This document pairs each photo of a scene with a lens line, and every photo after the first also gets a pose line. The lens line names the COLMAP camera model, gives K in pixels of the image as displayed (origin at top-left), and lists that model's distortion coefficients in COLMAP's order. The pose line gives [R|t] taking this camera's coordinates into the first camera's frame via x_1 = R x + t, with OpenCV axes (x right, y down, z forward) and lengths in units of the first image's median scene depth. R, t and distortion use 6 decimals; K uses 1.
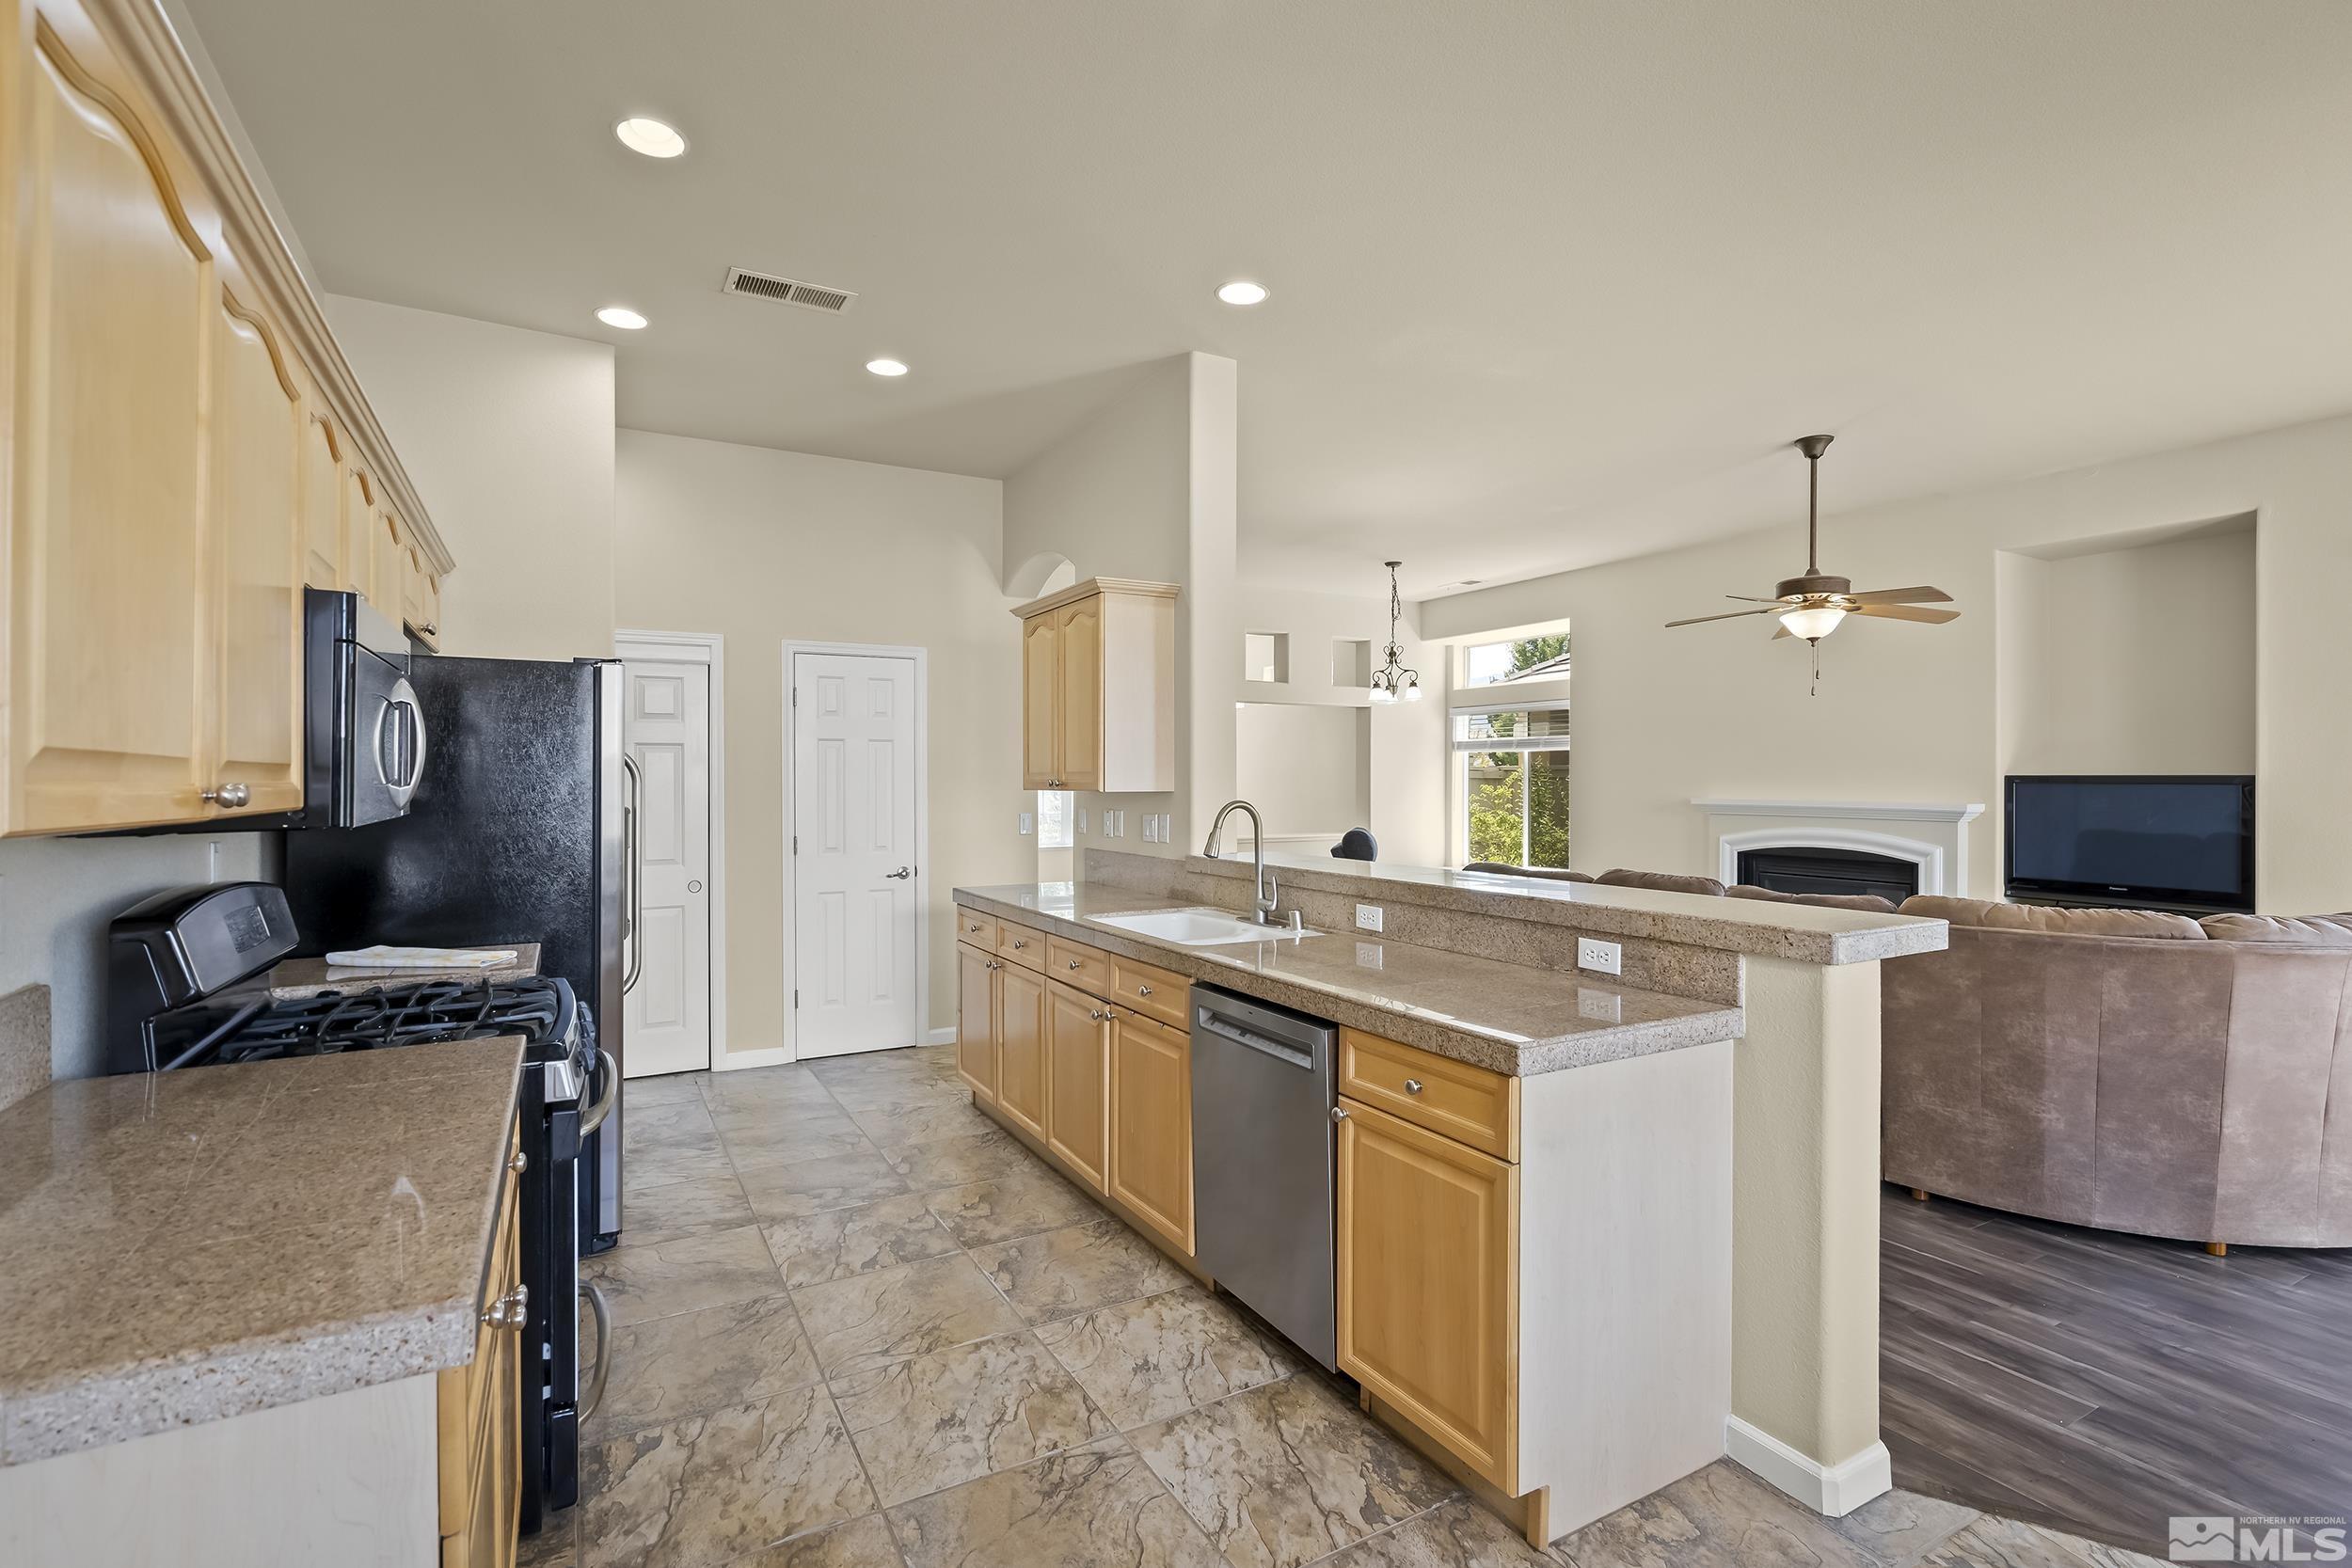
lens RADIAL K [[1062.6, 0, 1176.0], [0, 1062.6, 784.0], [0, 0, 1]] dist [0.002010, 0.000588]
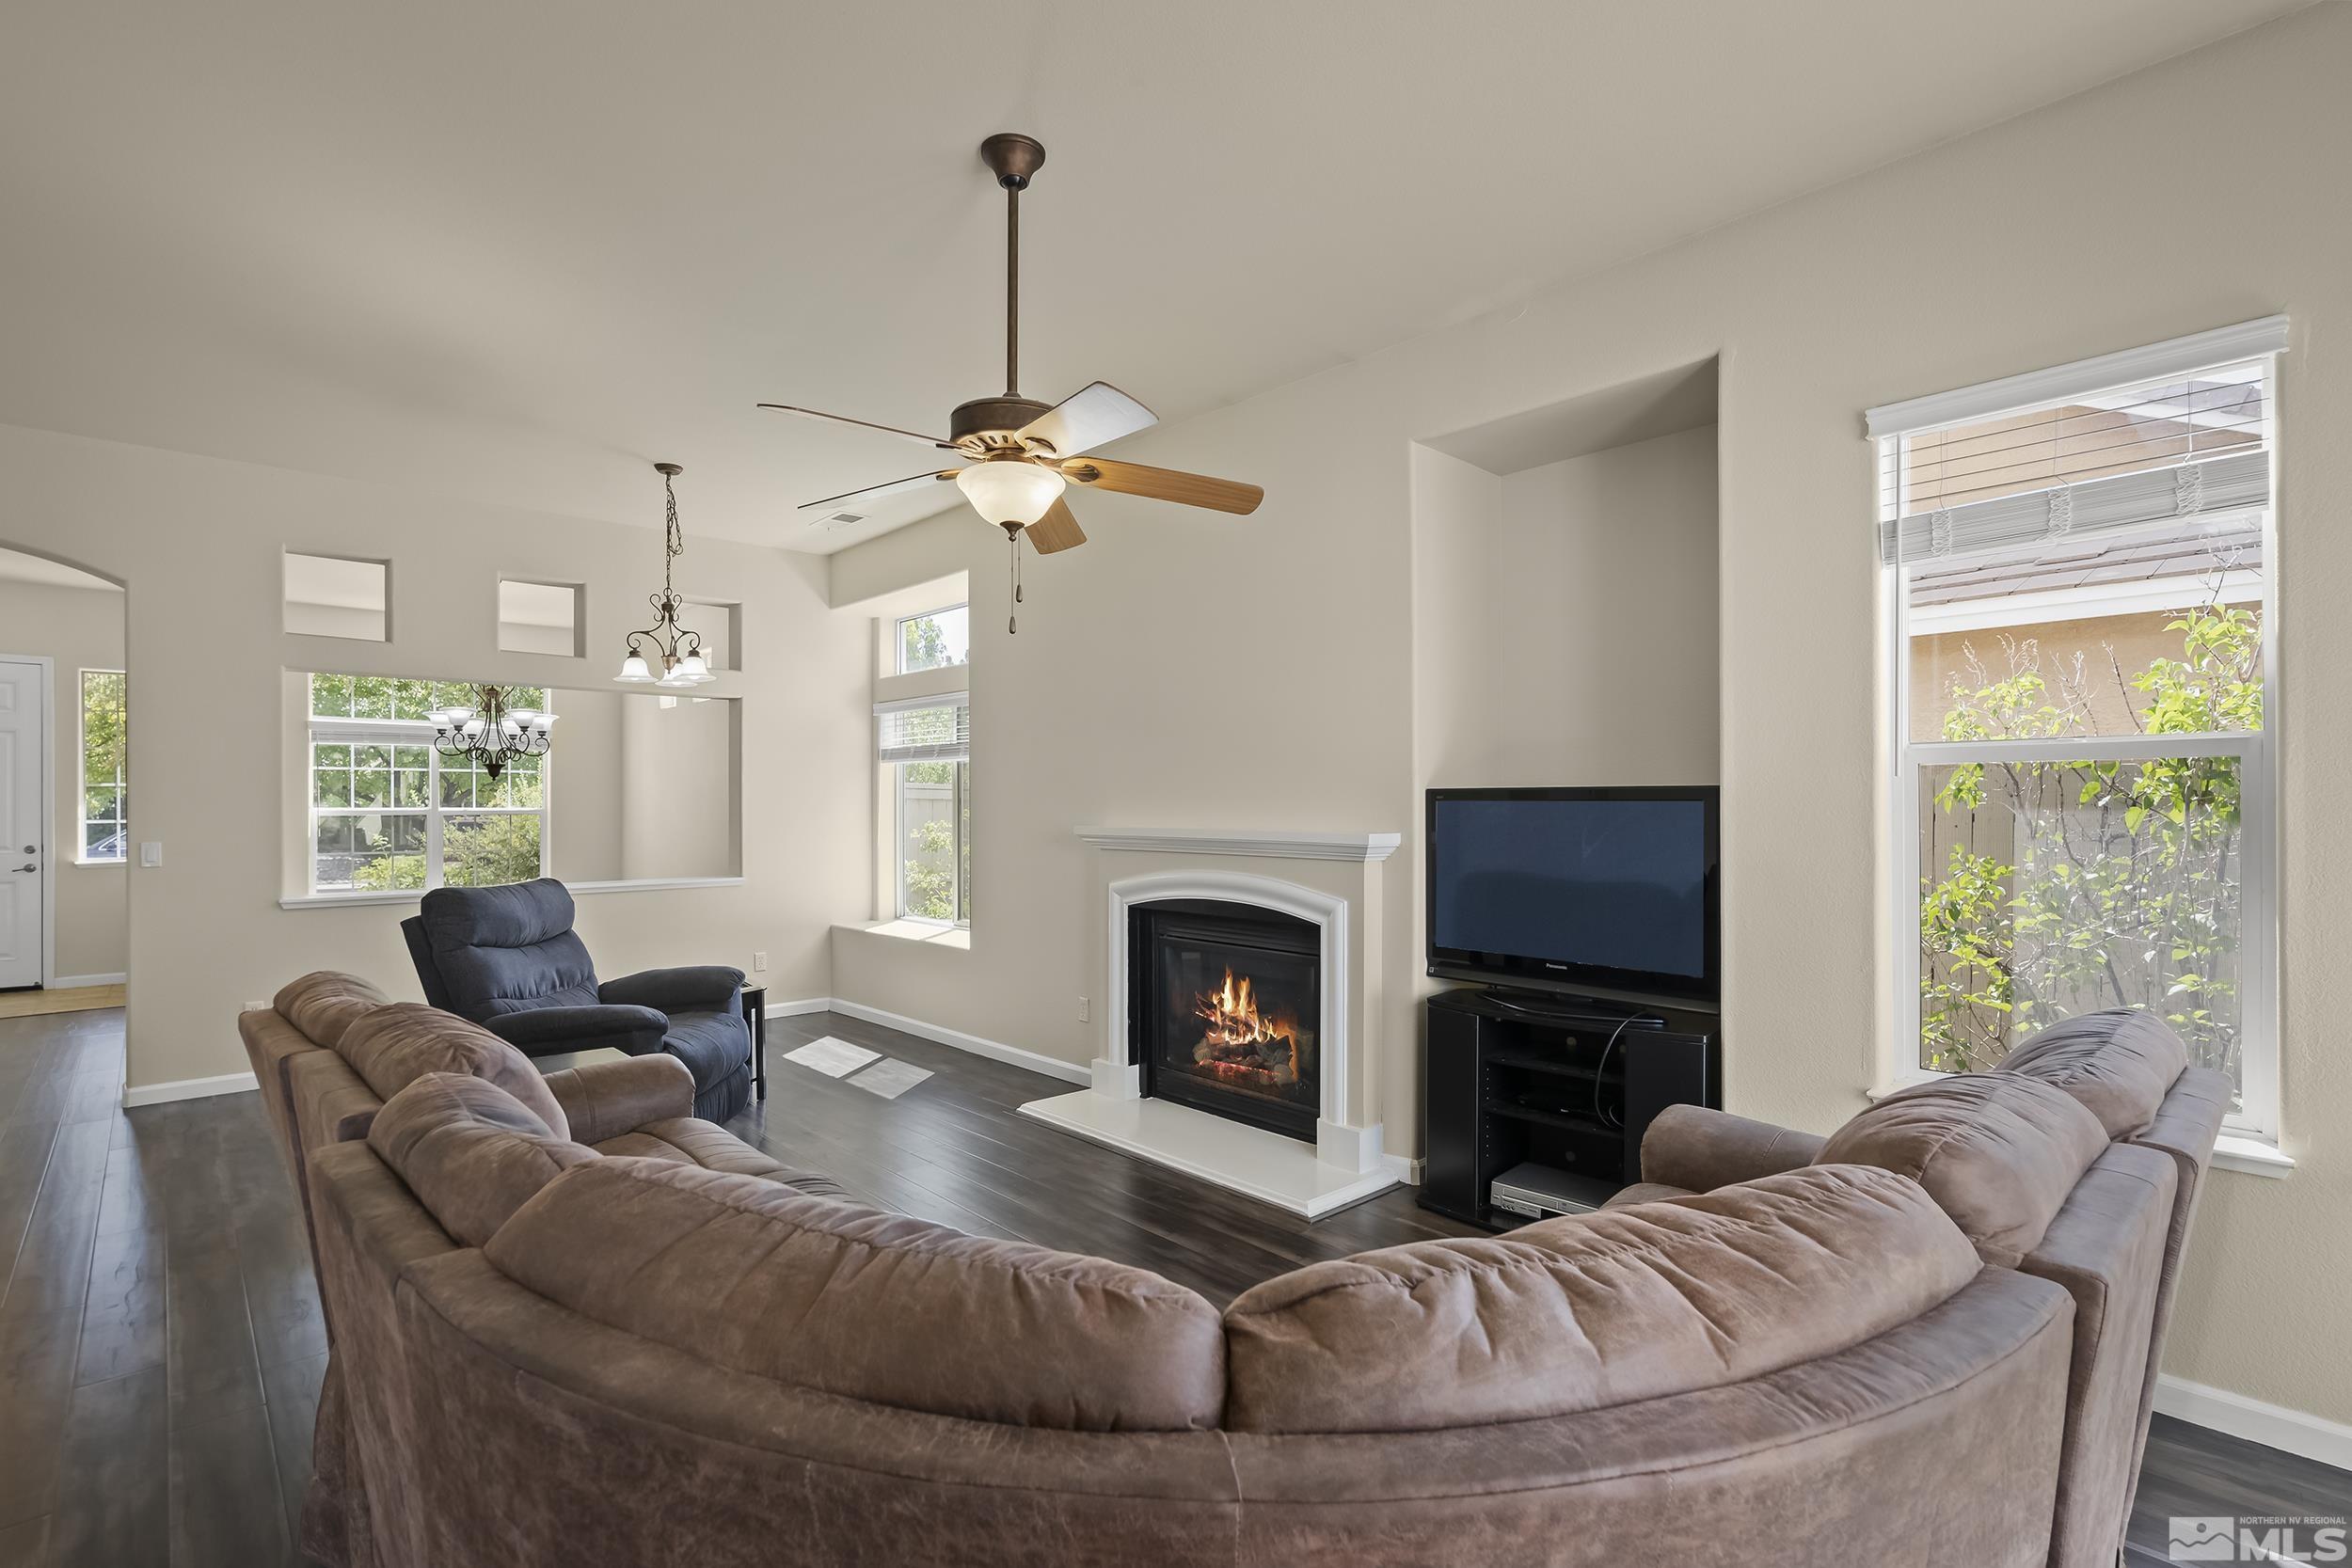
lens RADIAL K [[1062.6, 0, 1176.0], [0, 1062.6, 784.0], [0, 0, 1]] dist [0.002010, 0.000588]
pose [[0.971730, -0.000944, 0.236092, 0.479369], [0.006308, 0.999739, -0.021965, 0.002444], [-0.236009, 0.022834, 0.971482, 0.410380]]
